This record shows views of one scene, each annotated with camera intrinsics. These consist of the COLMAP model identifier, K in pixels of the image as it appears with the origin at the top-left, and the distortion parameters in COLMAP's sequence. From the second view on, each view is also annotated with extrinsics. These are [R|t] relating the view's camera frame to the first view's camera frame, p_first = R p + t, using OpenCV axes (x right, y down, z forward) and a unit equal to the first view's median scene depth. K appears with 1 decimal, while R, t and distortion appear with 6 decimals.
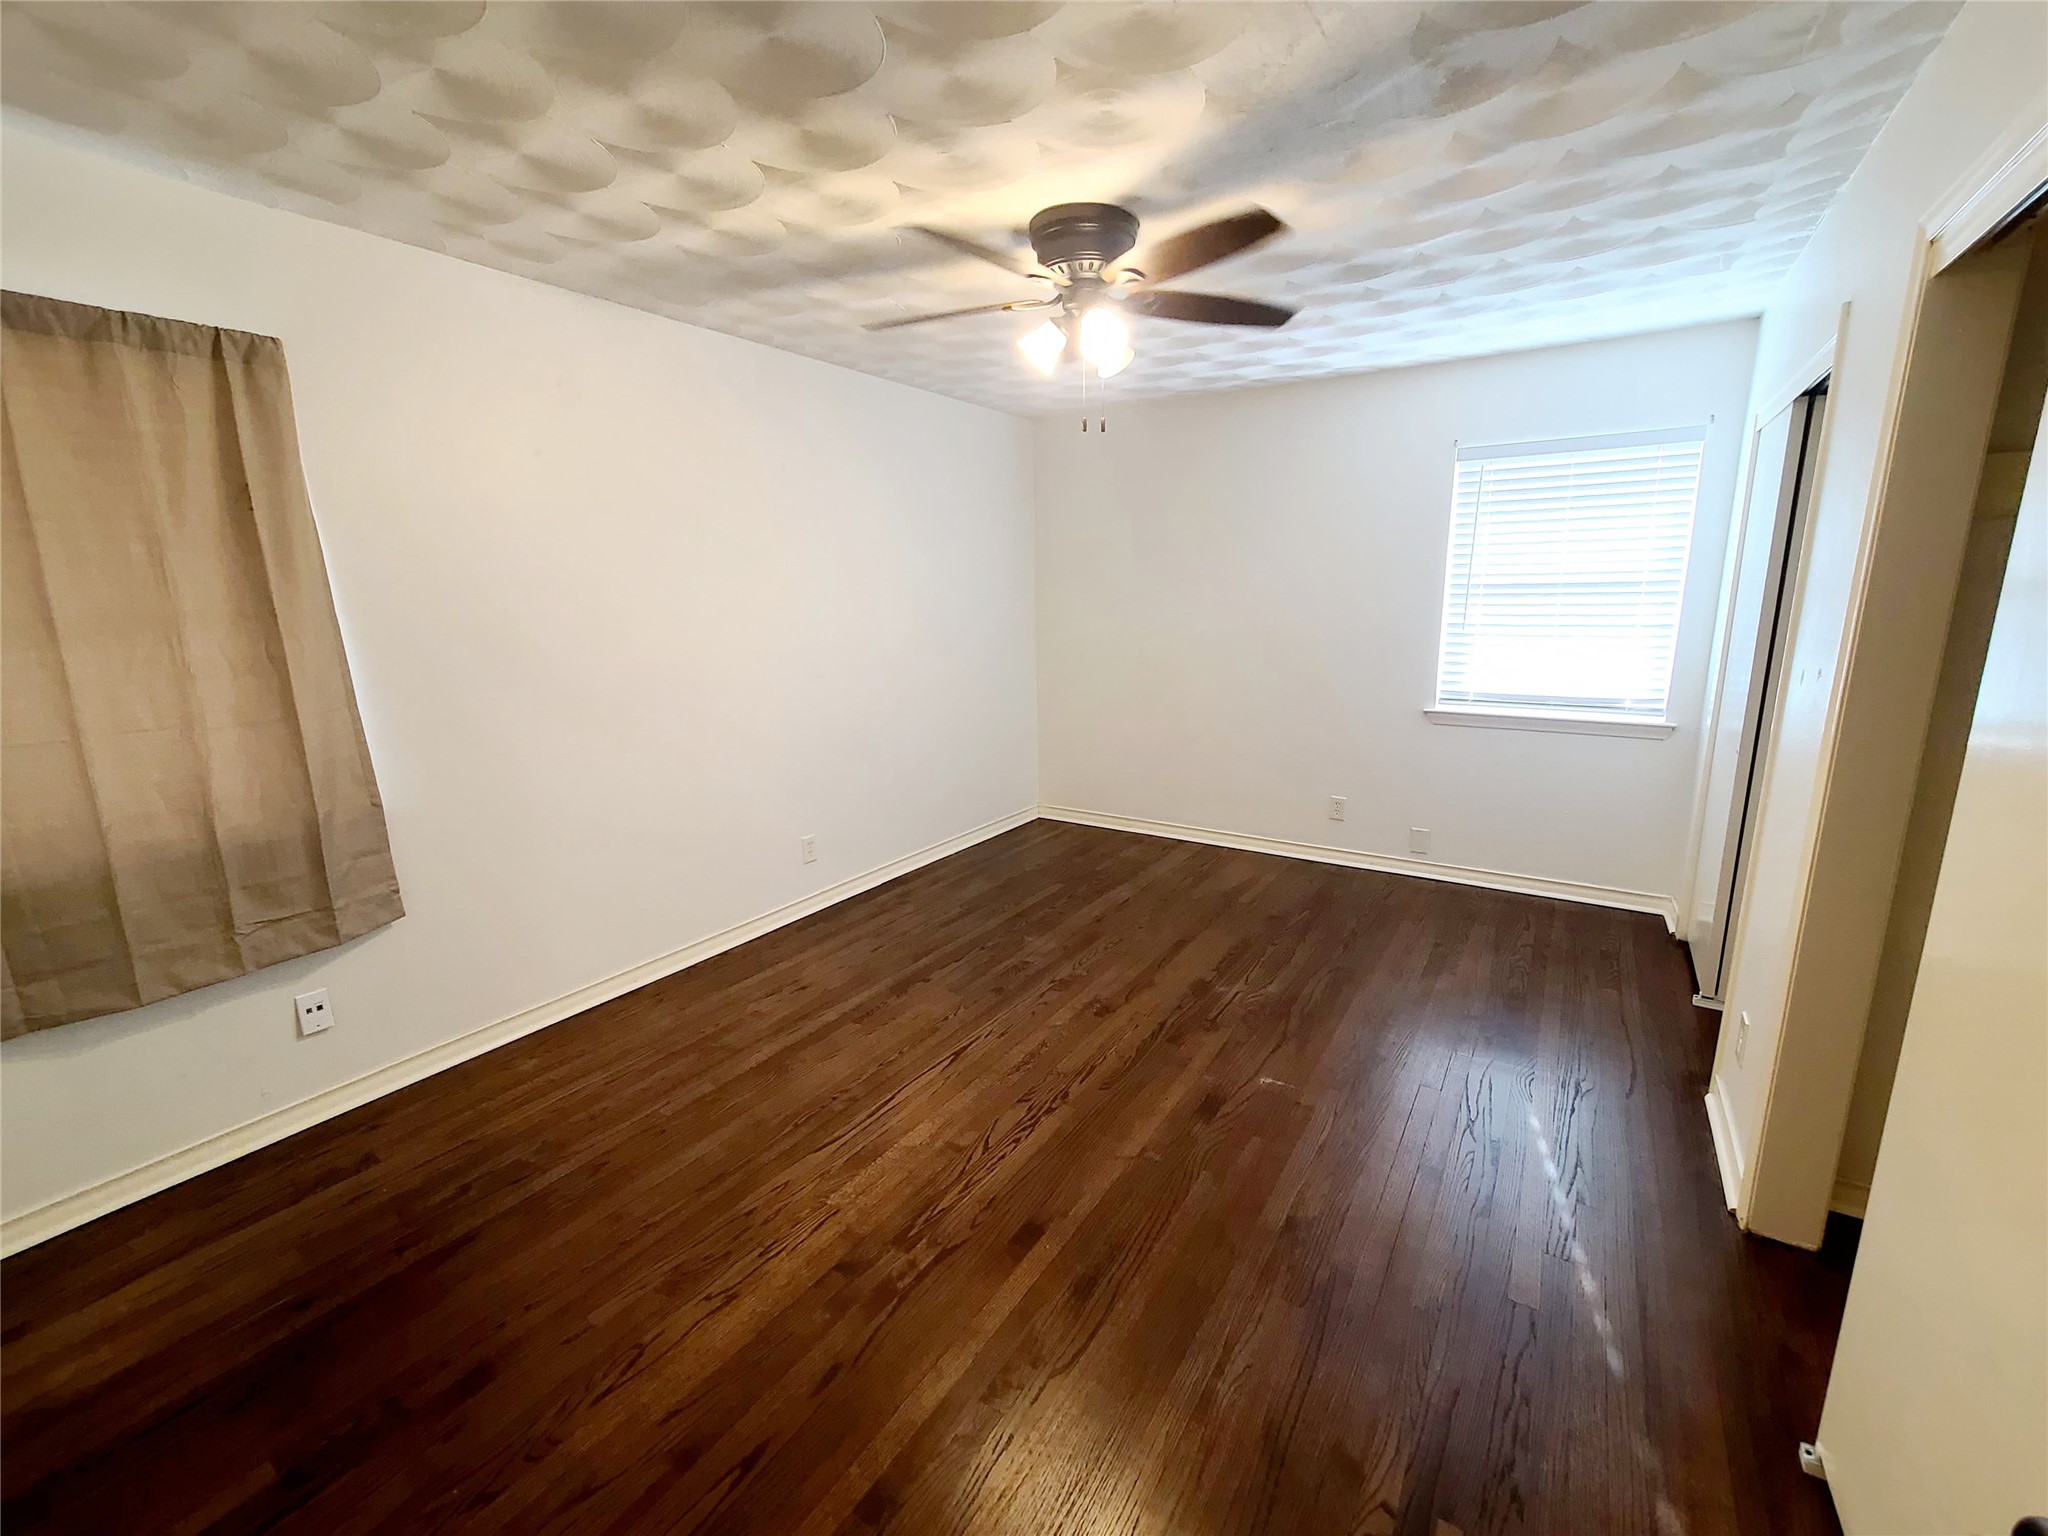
lens RADIAL K [[849.4, 0, 1032.9], [0, 849.4, 764.6], [0, 0, 1]] dist [-0.001385, -0.000533]
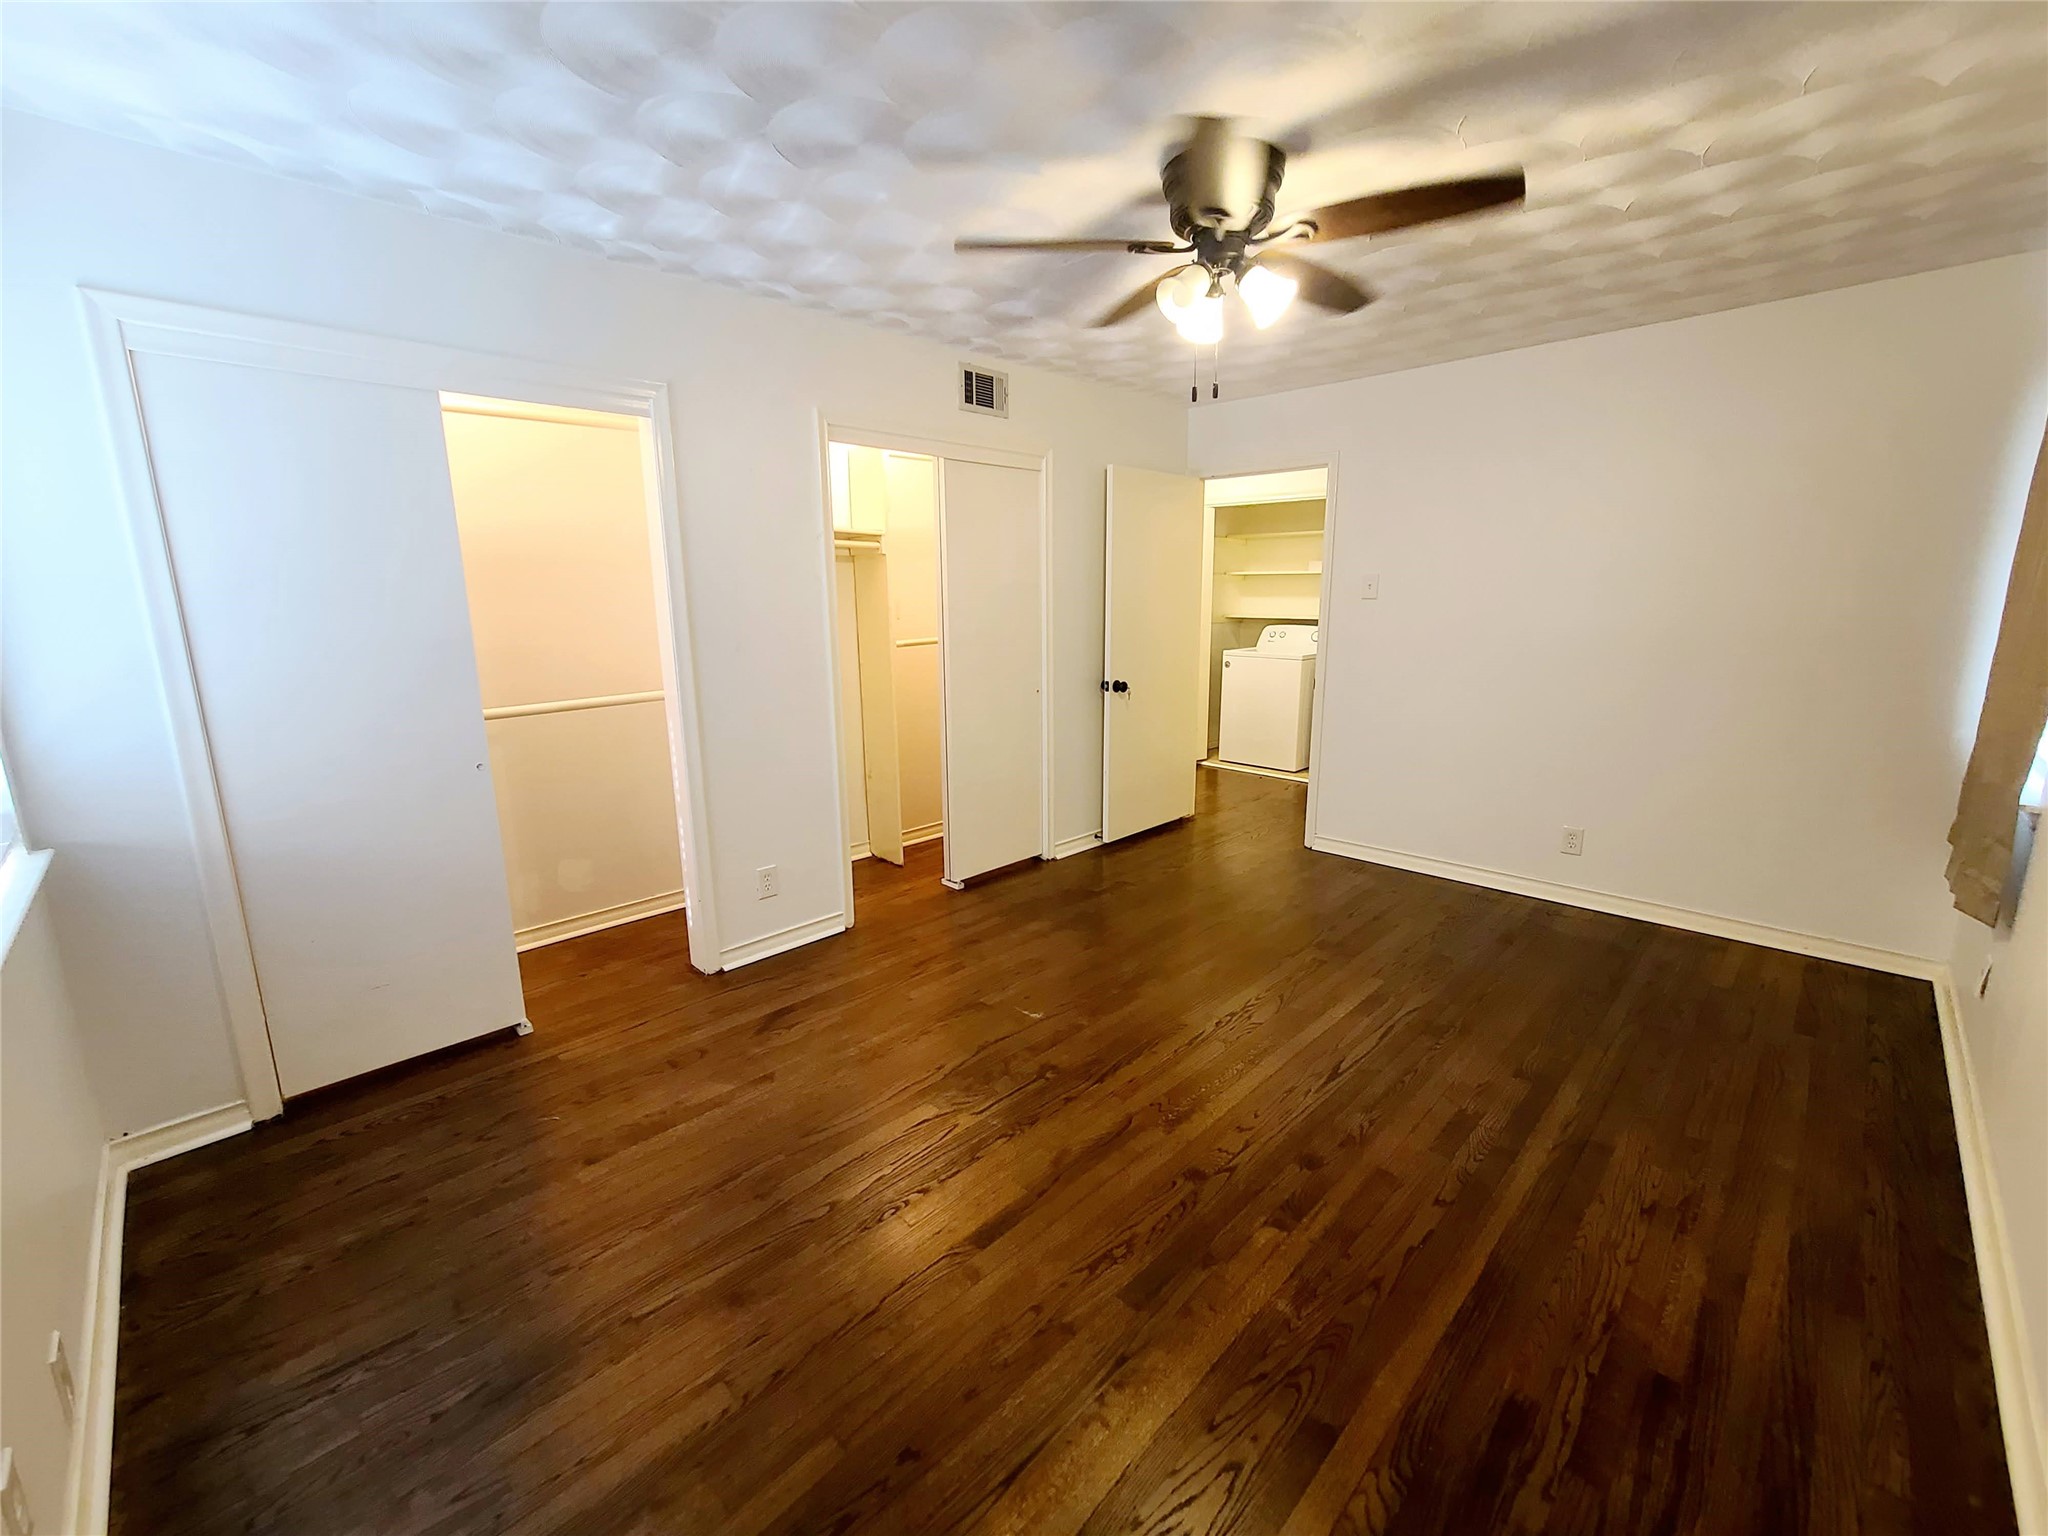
lens RADIAL K [[849.4, 0, 1032.9], [0, 849.4, 764.6], [0, 0, 1]] dist [-0.001385, -0.000533]
pose [[-0.980736, -0.016845, 0.194611, 0.052474], [0.062515, 0.916809, 0.394402, -0.306759], [-0.185065, 0.398970, -0.898094, 1.535647]]
